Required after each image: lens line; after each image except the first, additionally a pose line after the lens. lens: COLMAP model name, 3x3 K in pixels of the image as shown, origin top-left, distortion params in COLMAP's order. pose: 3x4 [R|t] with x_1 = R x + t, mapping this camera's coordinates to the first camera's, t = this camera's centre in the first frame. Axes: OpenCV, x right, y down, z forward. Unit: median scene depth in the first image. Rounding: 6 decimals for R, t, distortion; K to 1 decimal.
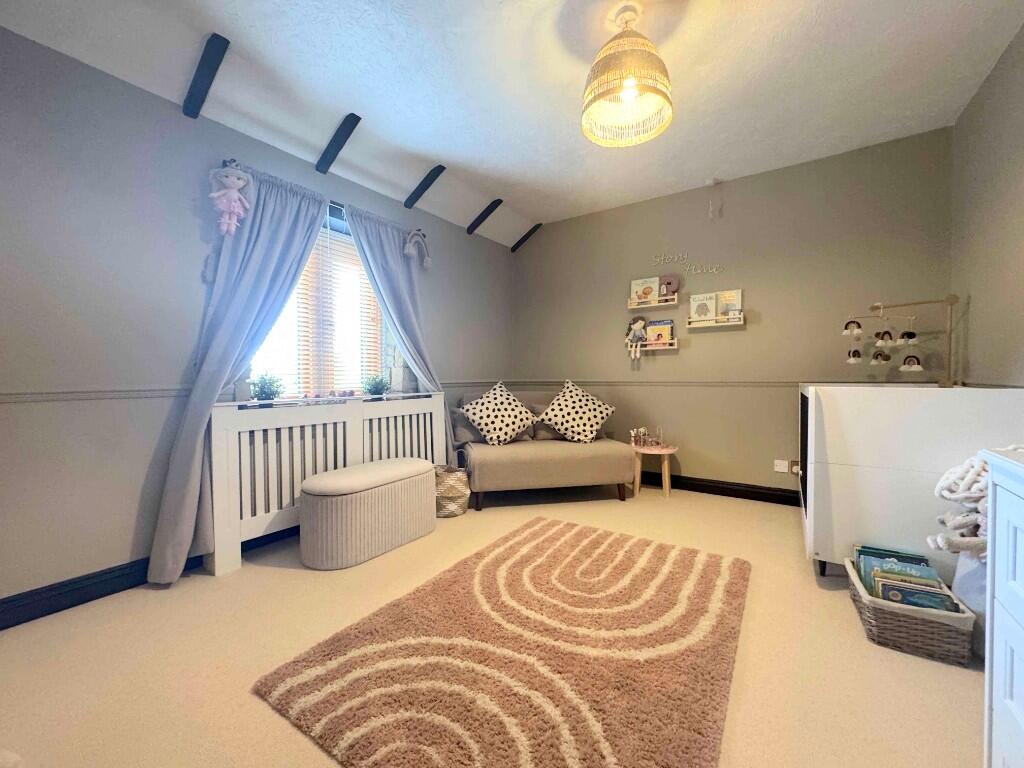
lens RADIAL K [[408.2, 0, 512.5], [0, 408.2, 384.7], [0, 0, 1]] dist [-0.002985, 0.000094]
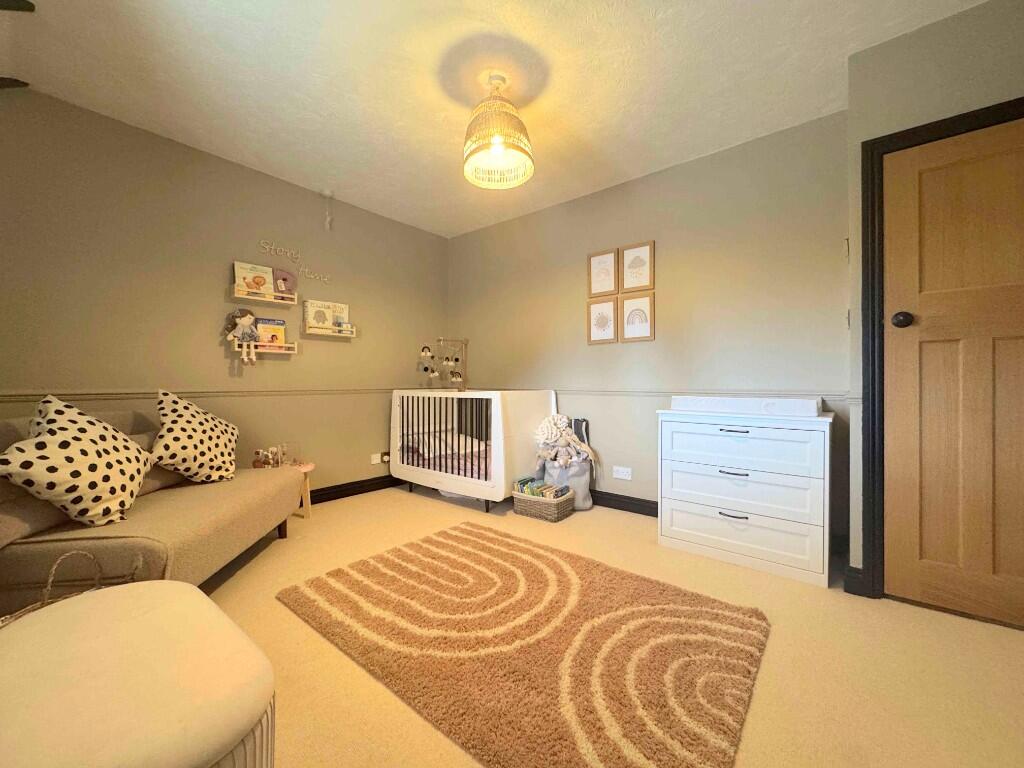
lens RADIAL K [[408.2, 0, 511.3], [0, 408.2, 381.1], [0, 0, 1]] dist [-0.002985, 0.000094]
pose [[0.094991, 0.007375, 0.995451, -0.492154], [0.019705, 0.999763, -0.009288, -0.010340], [-0.995283, 0.020497, 0.094823, 0.467058]]
